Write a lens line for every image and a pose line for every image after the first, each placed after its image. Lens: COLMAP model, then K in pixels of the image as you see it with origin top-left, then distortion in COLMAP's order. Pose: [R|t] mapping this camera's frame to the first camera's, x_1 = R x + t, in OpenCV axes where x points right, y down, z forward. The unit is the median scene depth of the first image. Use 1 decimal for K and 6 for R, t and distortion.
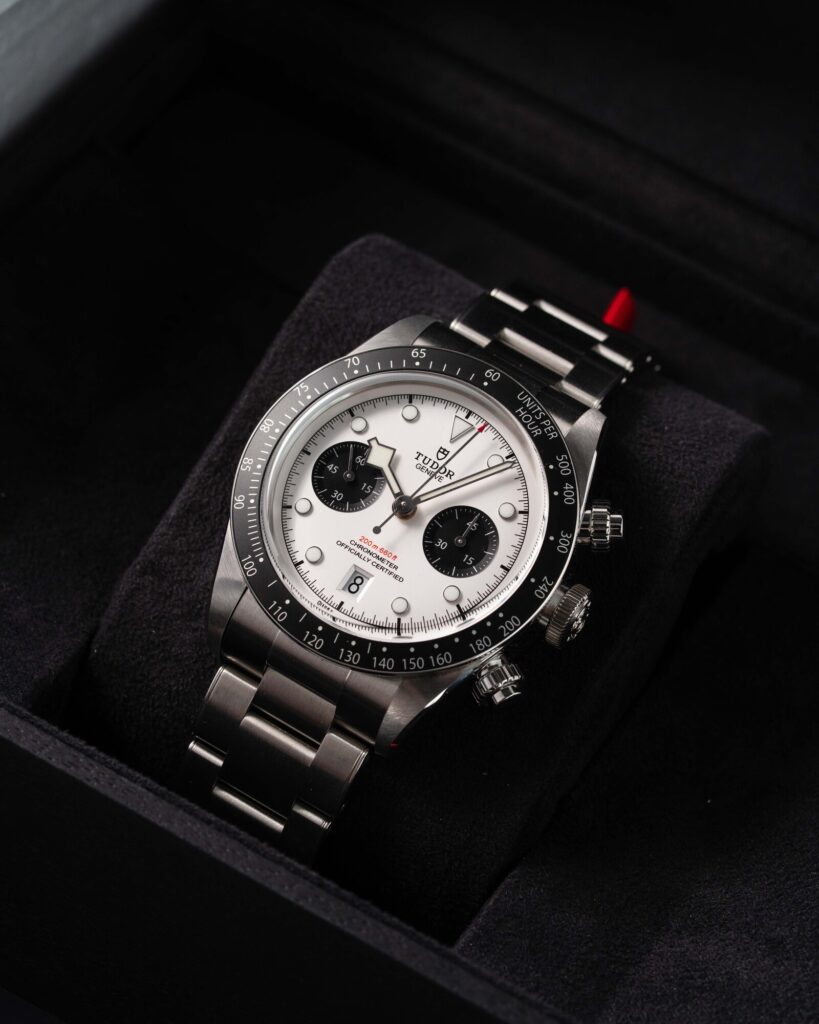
lens RADIAL K [[4507.7, 0, 405.6], [0, 4507.7, 508.0], [0, 0, 1]] dist [-0.022482, 0.000000]
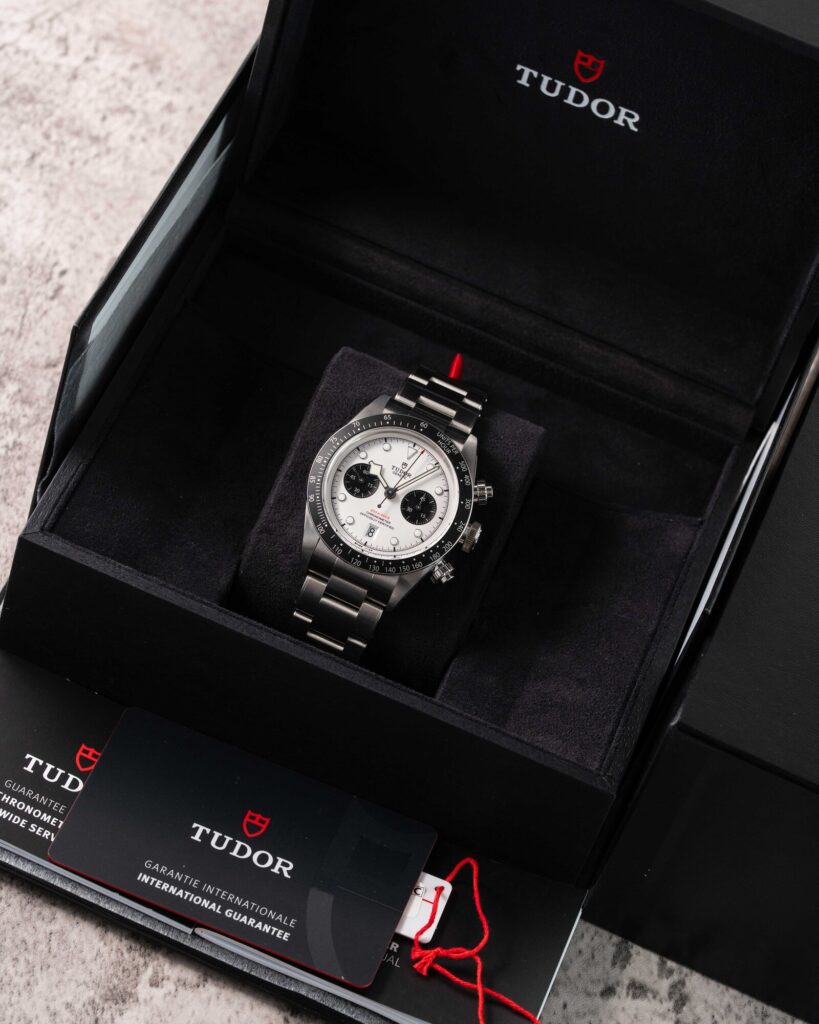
lens RADIAL K [[4507.7, 0, 410.6], [0, 4507.7, 513.8], [0, 0, 1]] dist [-0.022482, 0.000000]
pose [[0.985510, -0.097997, 0.138440, -0.282578], [0.082566, 0.990144, 0.113129, -0.227602], [-0.148162, -0.100060, 0.983888, -1.070906]]
